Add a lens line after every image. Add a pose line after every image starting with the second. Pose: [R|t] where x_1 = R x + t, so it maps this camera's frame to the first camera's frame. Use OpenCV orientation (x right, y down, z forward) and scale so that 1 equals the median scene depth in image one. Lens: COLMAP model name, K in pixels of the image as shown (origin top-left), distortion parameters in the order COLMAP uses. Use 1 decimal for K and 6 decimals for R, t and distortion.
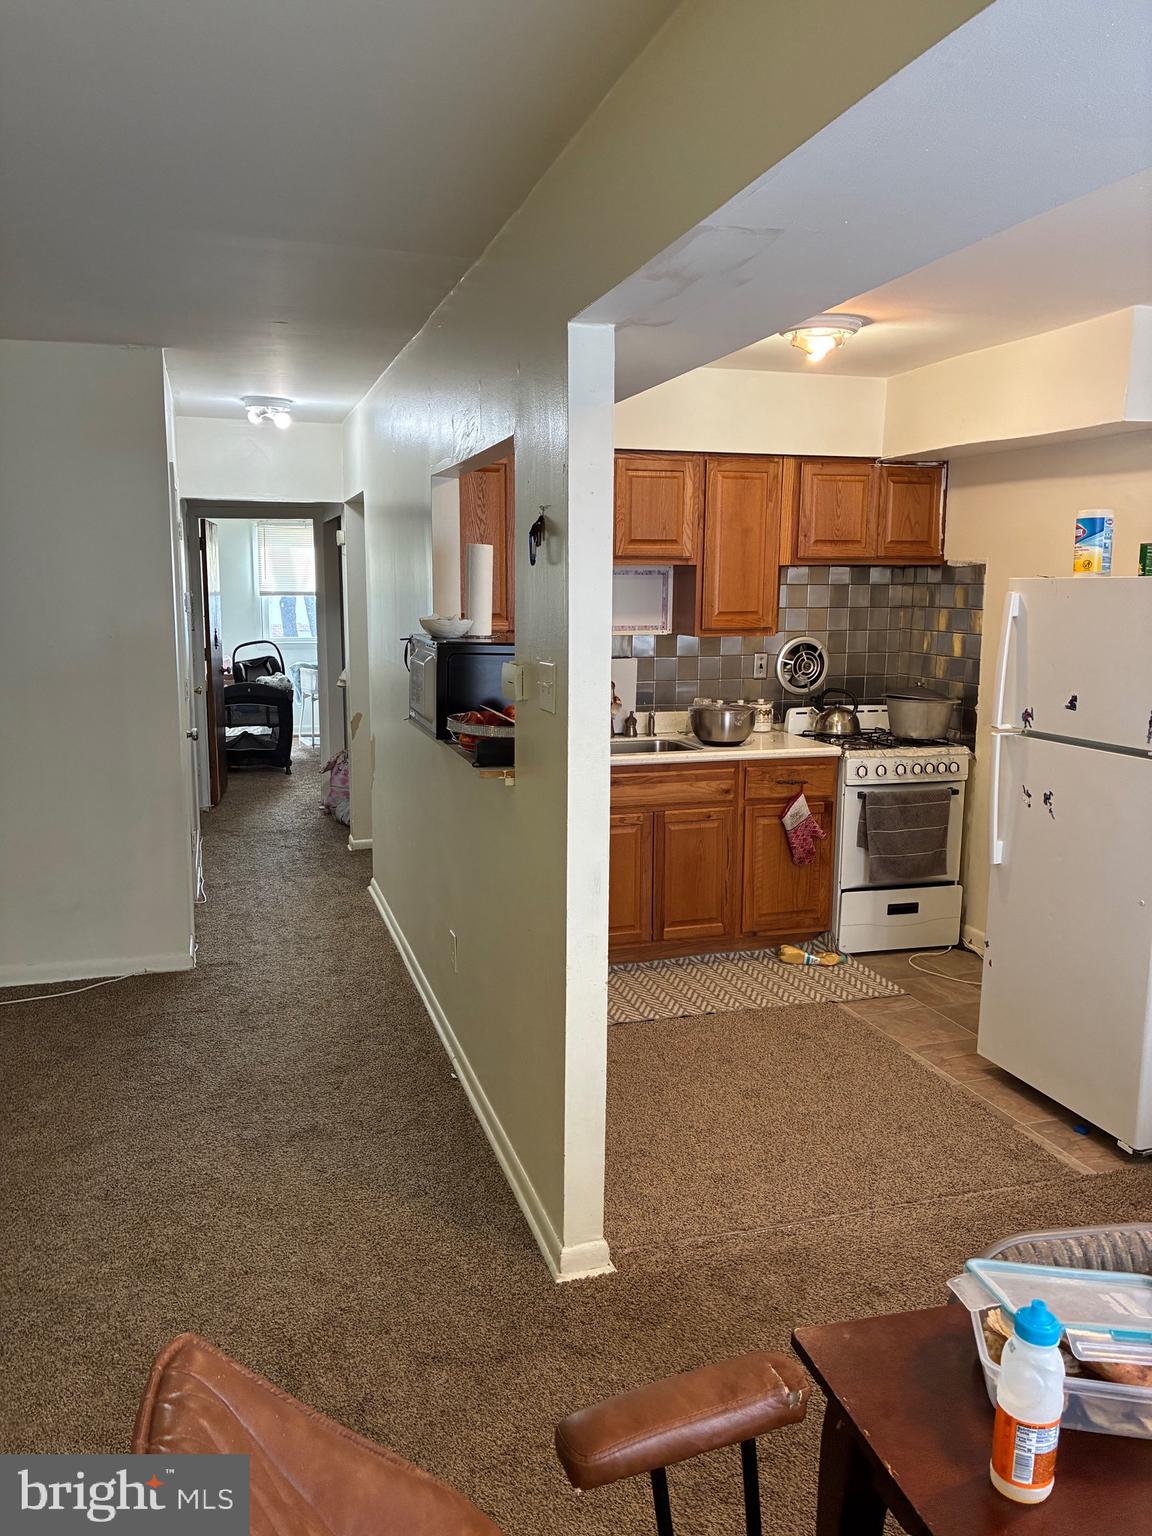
lens RADIAL K [[1169.5, 0, 576.2], [0, 1169.5, 763.3], [0, 0, 1]] dist [0.026187, -0.008263]
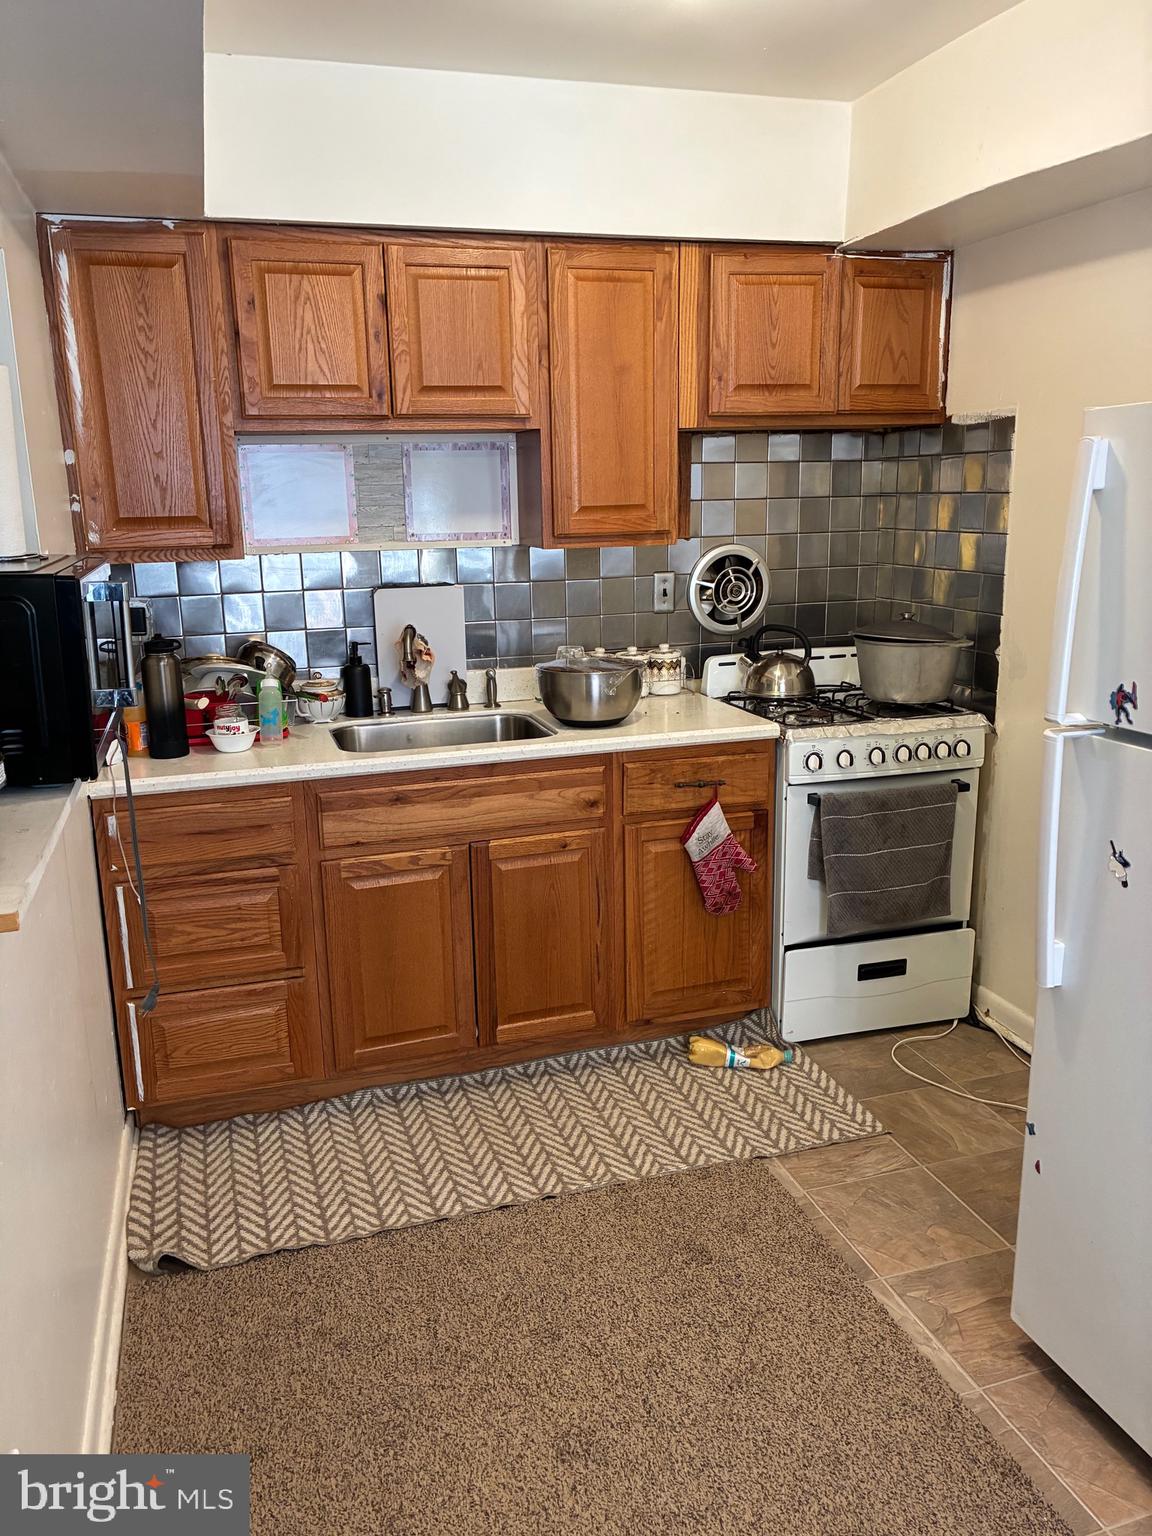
lens RADIAL K [[1169.5, 0, 572.6], [0, 1169.5, 774.4], [0, 0, 1]] dist [0.026187, -0.008263]
pose [[0.999651, -0.026279, -0.002692, 0.115904], [0.026411, 0.996397, 0.080593, -0.039377], [0.000565, -0.080636, 0.996743, 0.375559]]
